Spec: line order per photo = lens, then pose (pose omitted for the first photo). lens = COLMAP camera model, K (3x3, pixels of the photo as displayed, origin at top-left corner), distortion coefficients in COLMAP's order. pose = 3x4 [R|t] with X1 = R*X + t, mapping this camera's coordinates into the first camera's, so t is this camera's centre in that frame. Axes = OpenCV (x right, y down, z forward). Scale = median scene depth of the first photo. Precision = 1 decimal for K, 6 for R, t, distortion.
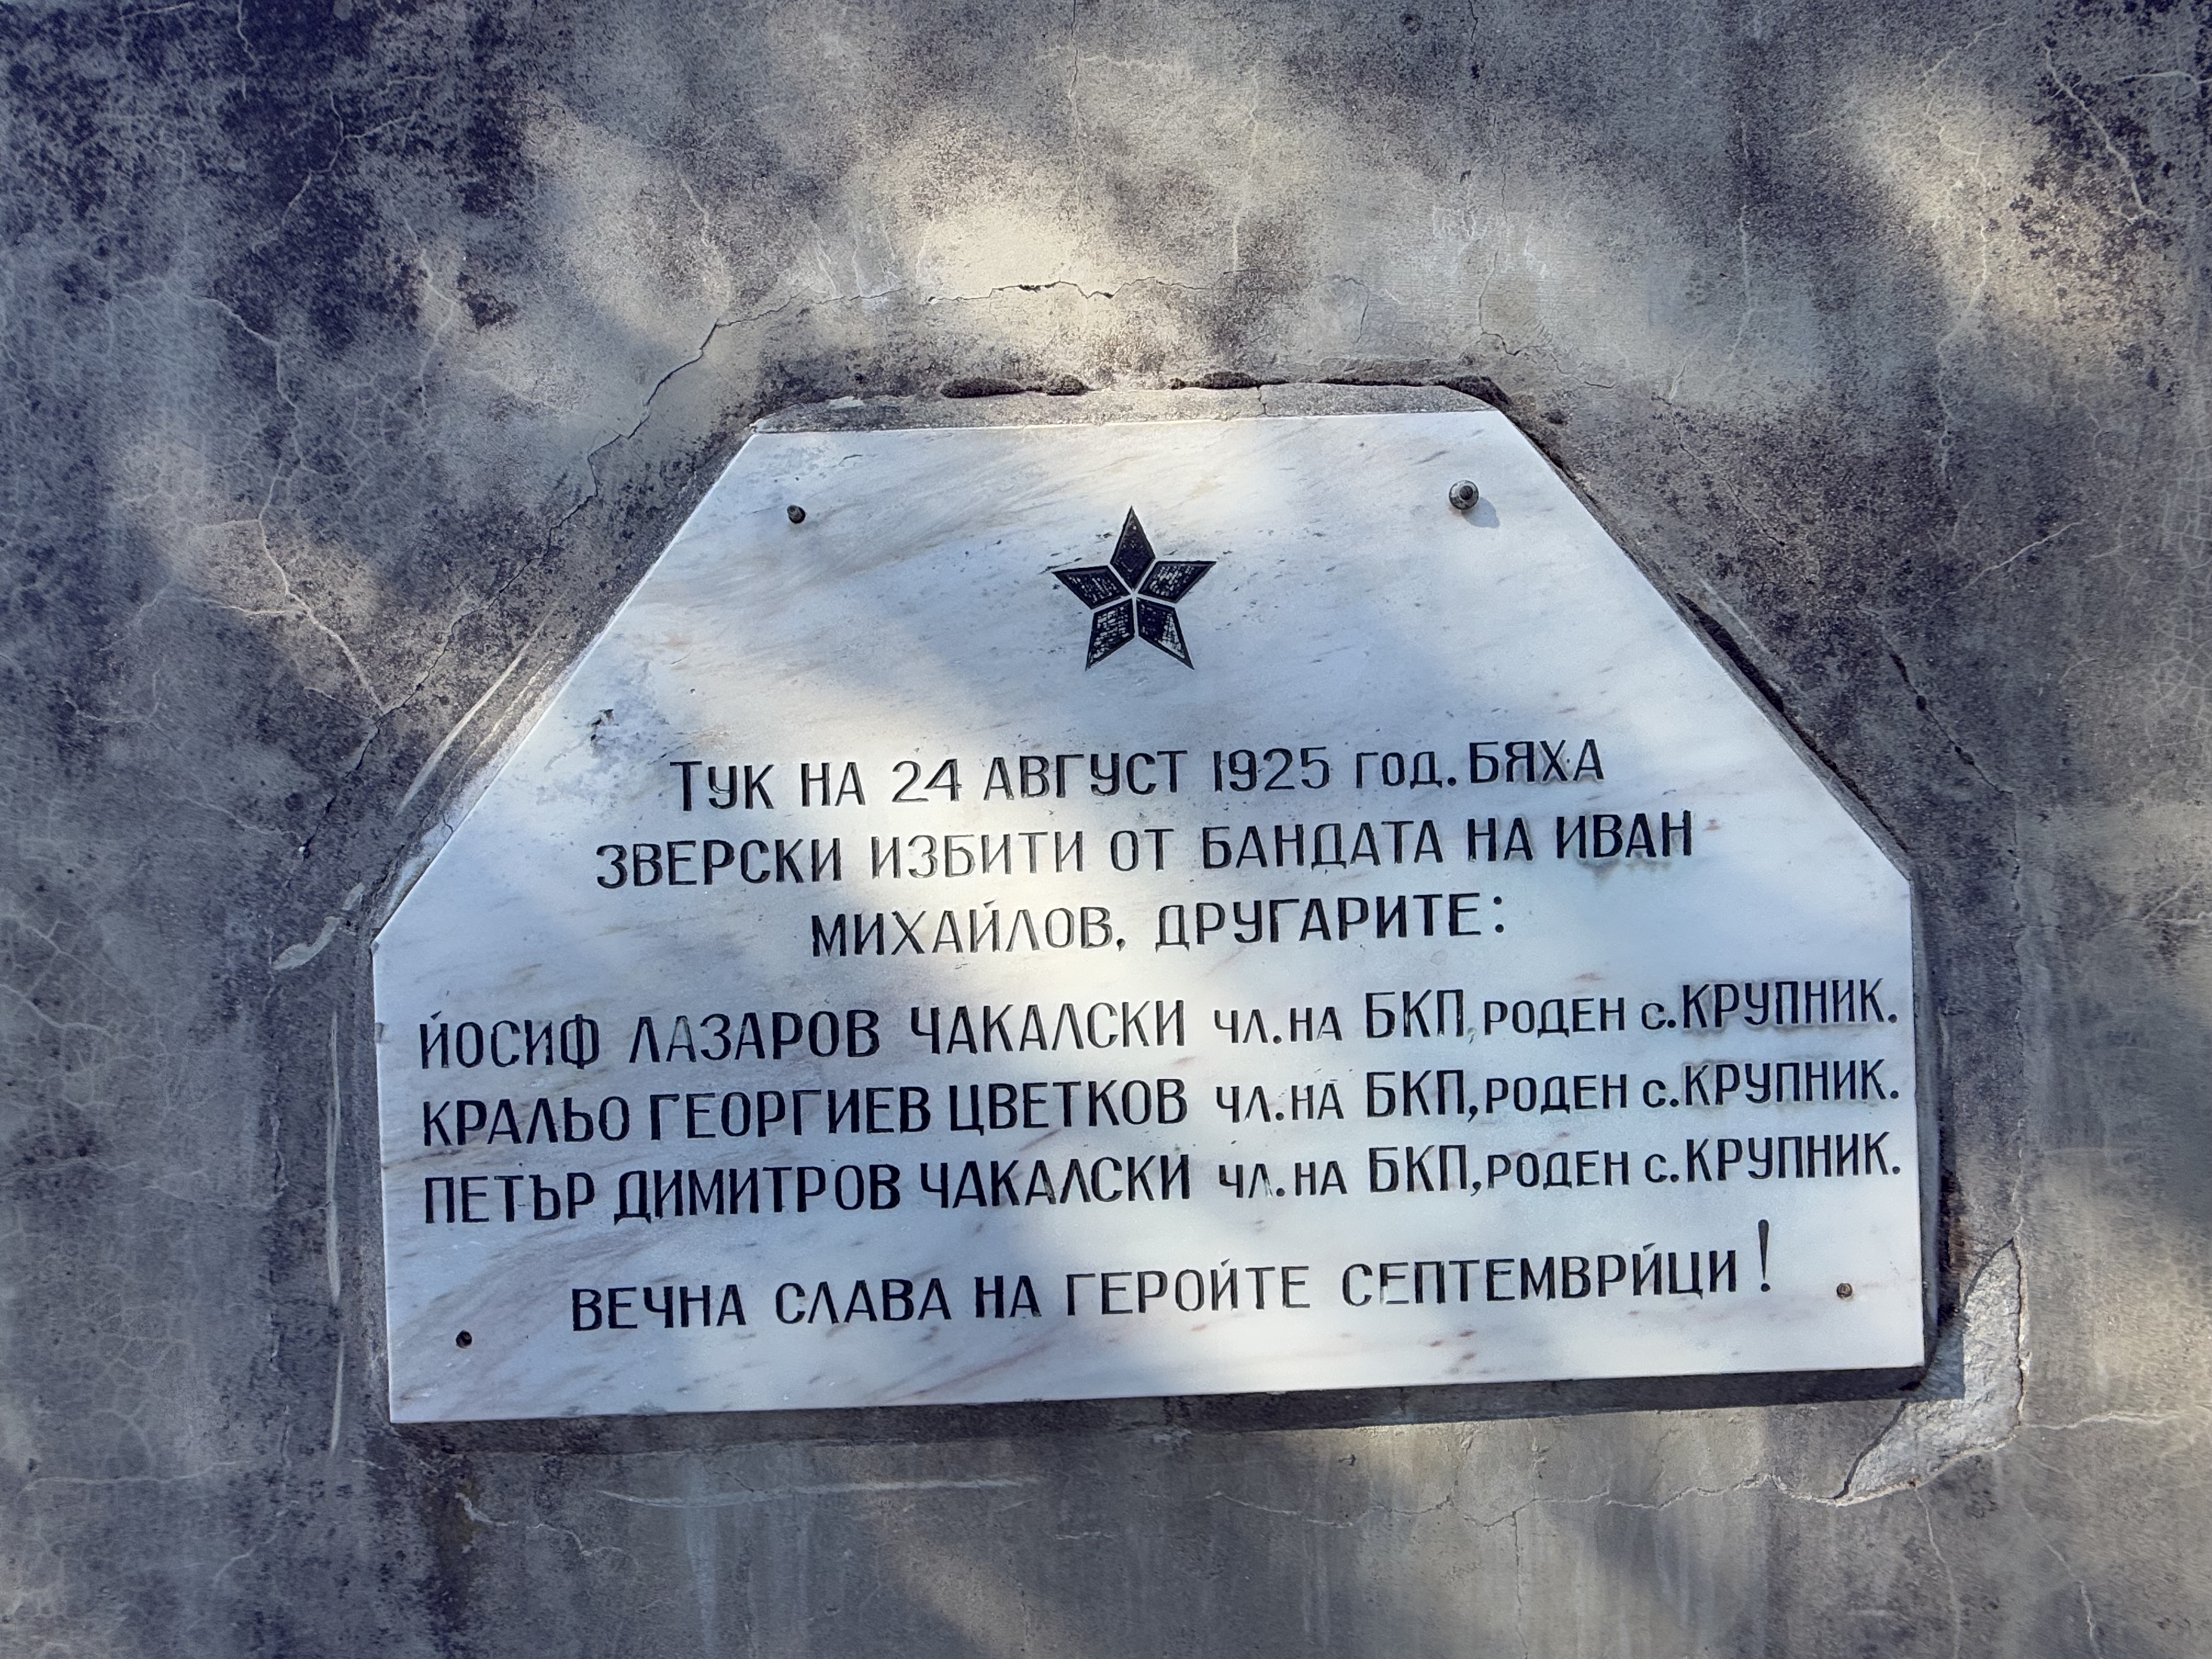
lens RADIAL K [[1177.6, 0, 1113.2], [0, 1177.6, 826.0], [0, 0, 1]] dist [-0.000950, 0.002439]
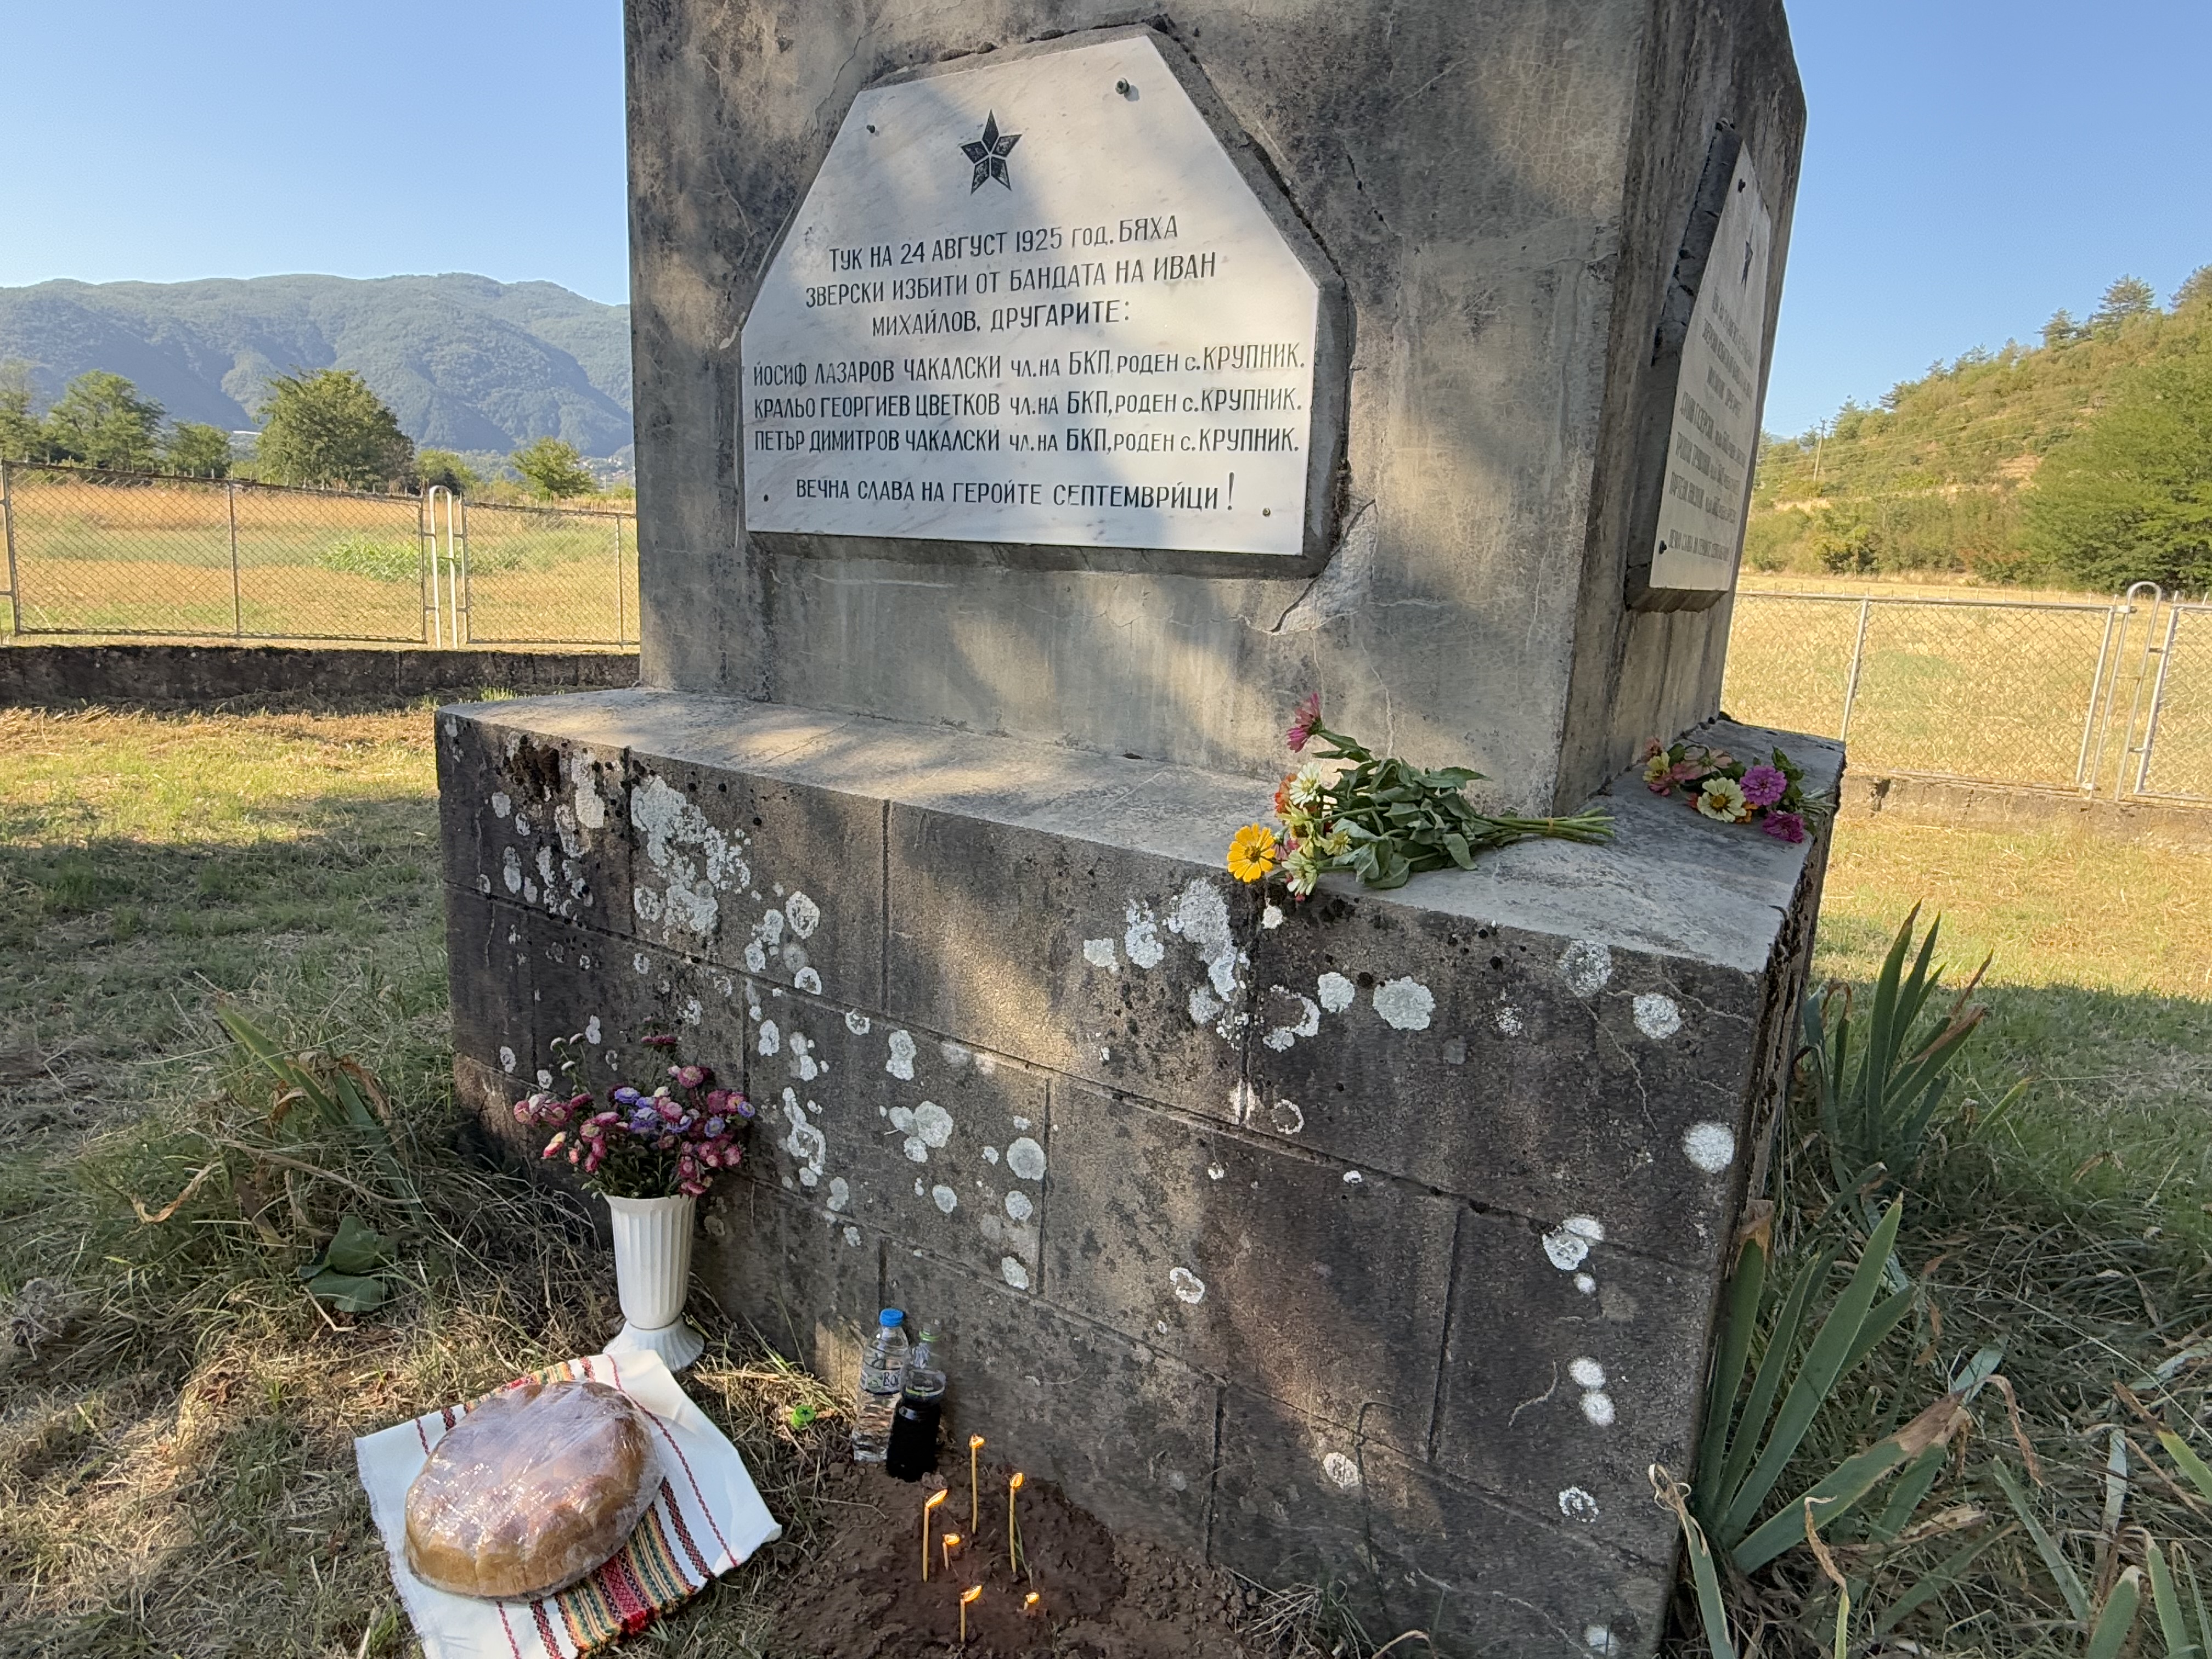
lens RADIAL K [[1277.7, 0, 1097.9], [0, 1277.7, 819.0], [0, 0, 1]] dist [-0.001808, 0.000716]
pose [[0.839343, 0.180828, -0.512646, 1.576148], [-0.066403, 0.970095, 0.233465, 0.415186], [0.539532, -0.161916, 0.826250, -0.995046]]
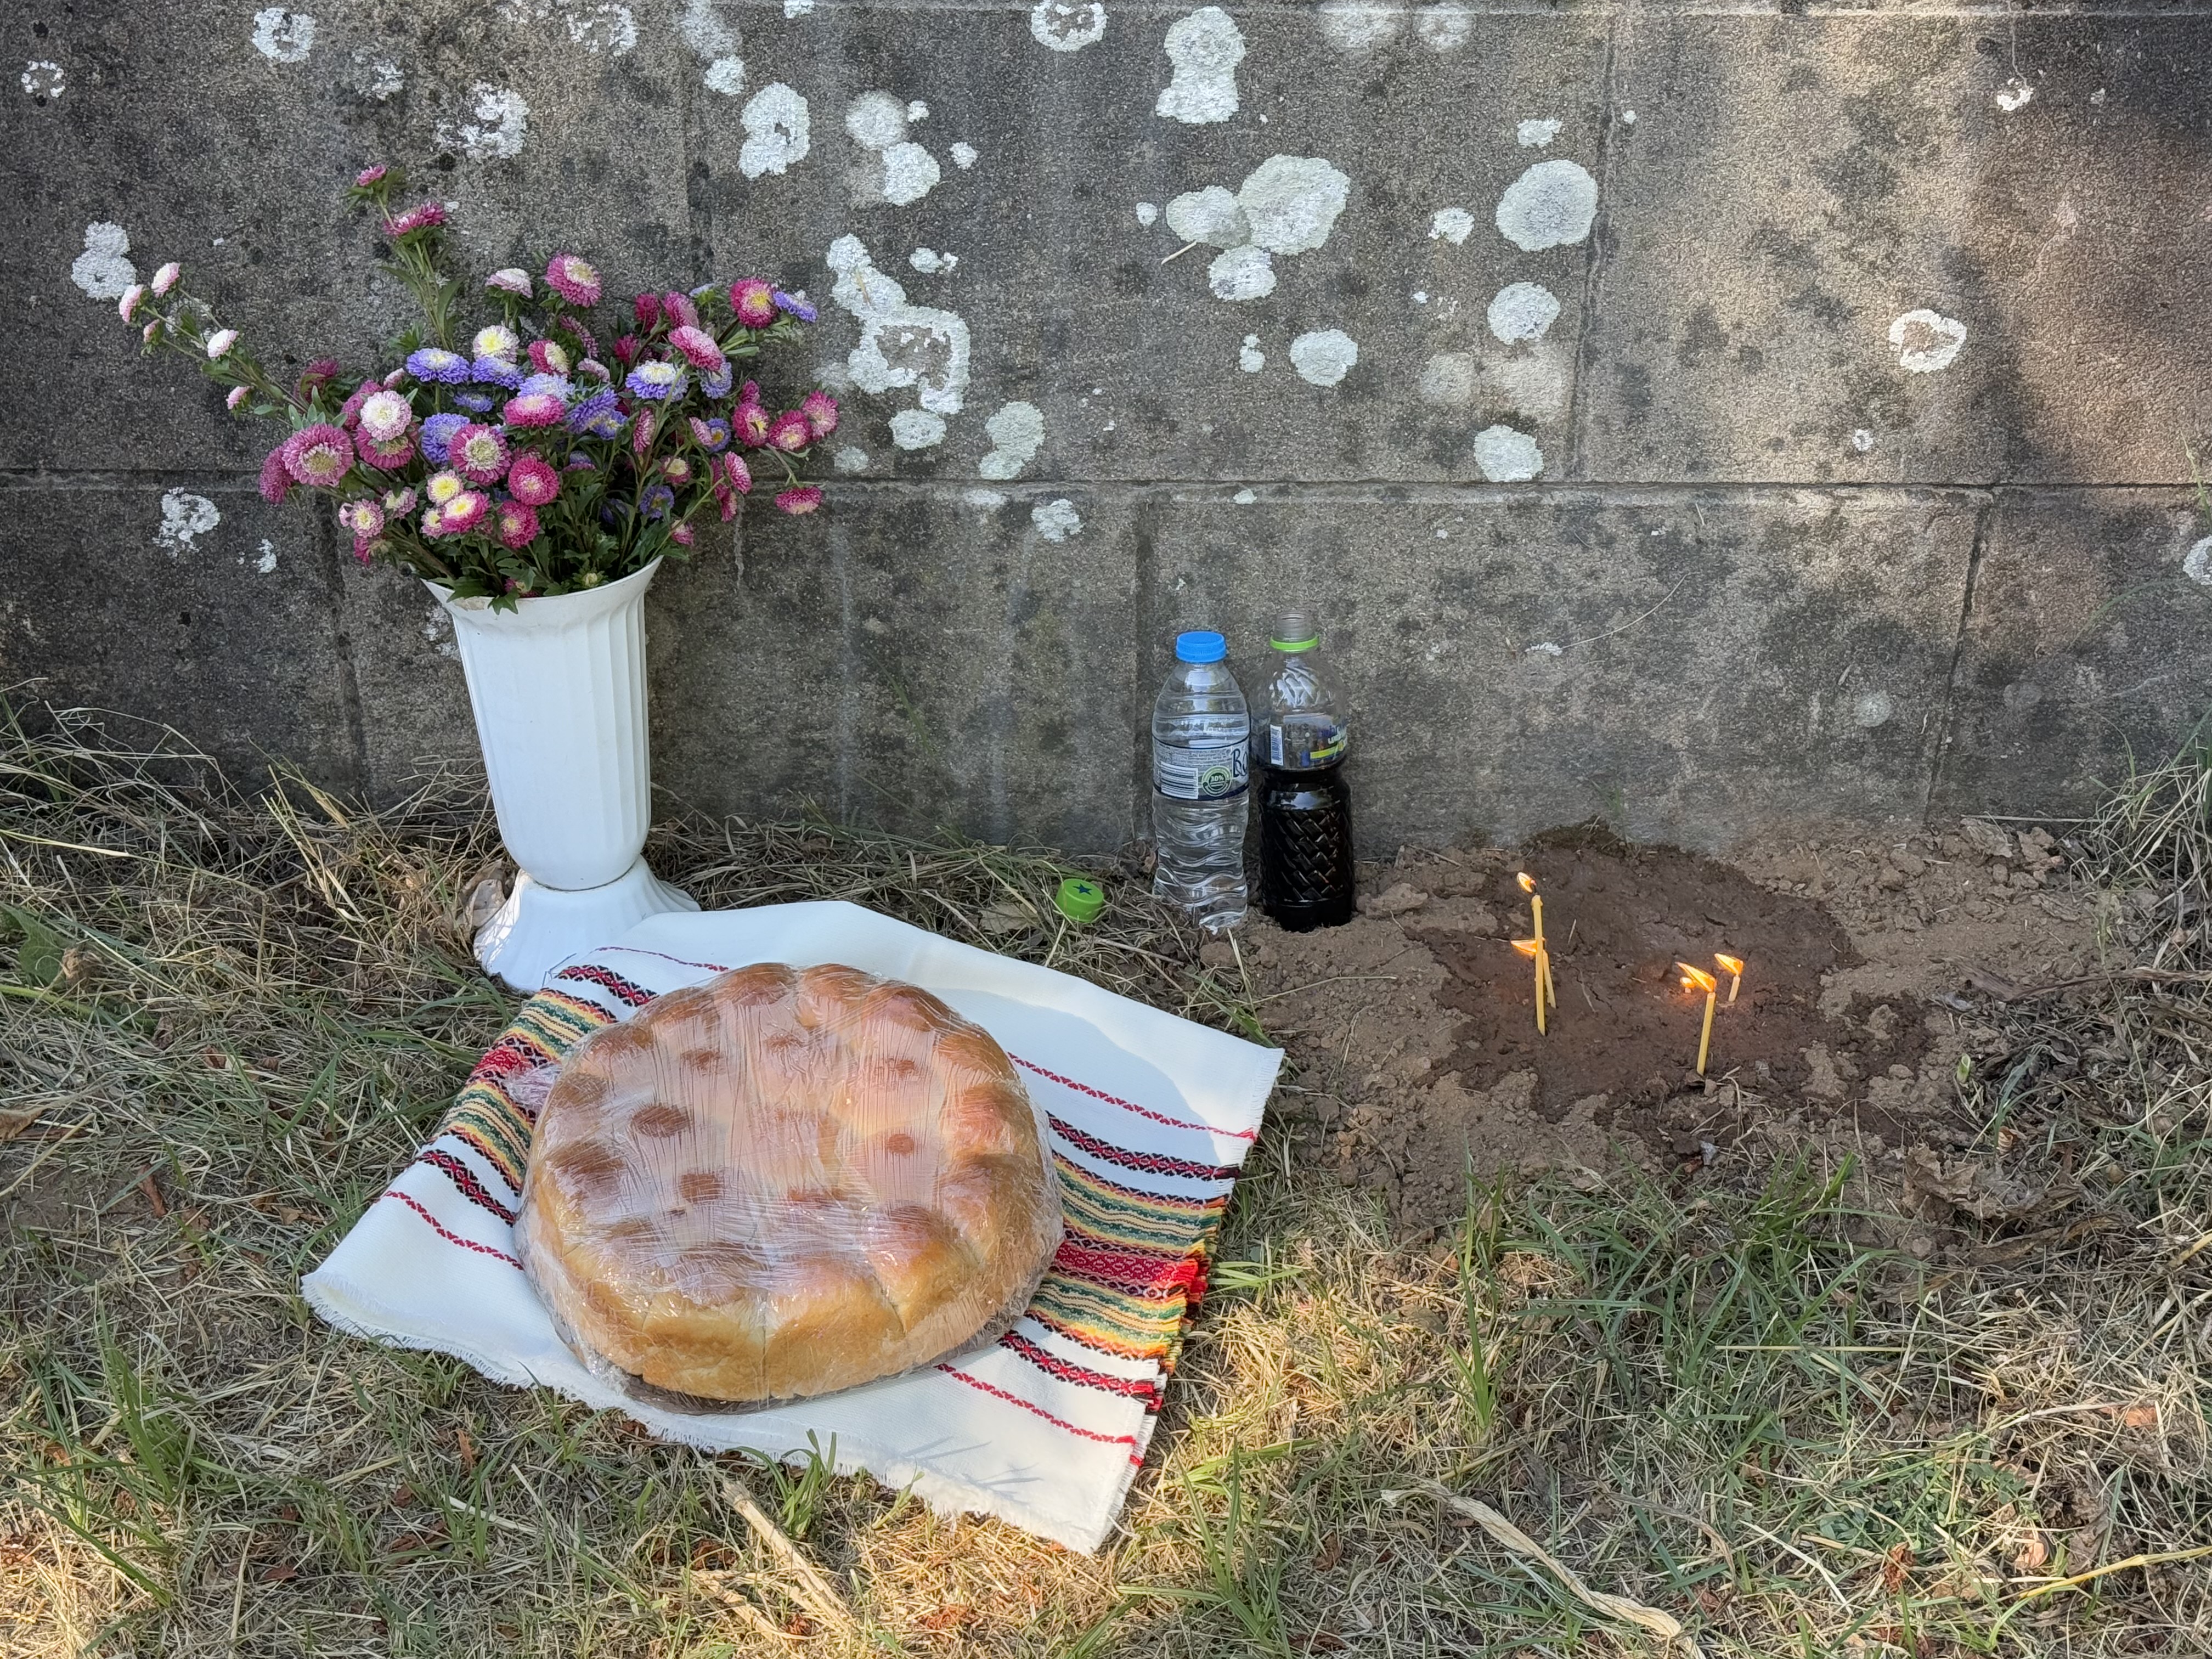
lens RADIAL K [[3239.3, 0, 1128.7], [0, 3239.3, 828.8], [0, 0, 1]] dist [0.133971, 0.000000]
pose [[0.998988, 0.027485, 0.035592, -0.002097], [-0.042643, 0.830270, 0.555728, 0.462524], [-0.014277, -0.556684, 0.830602, -1.843622]]
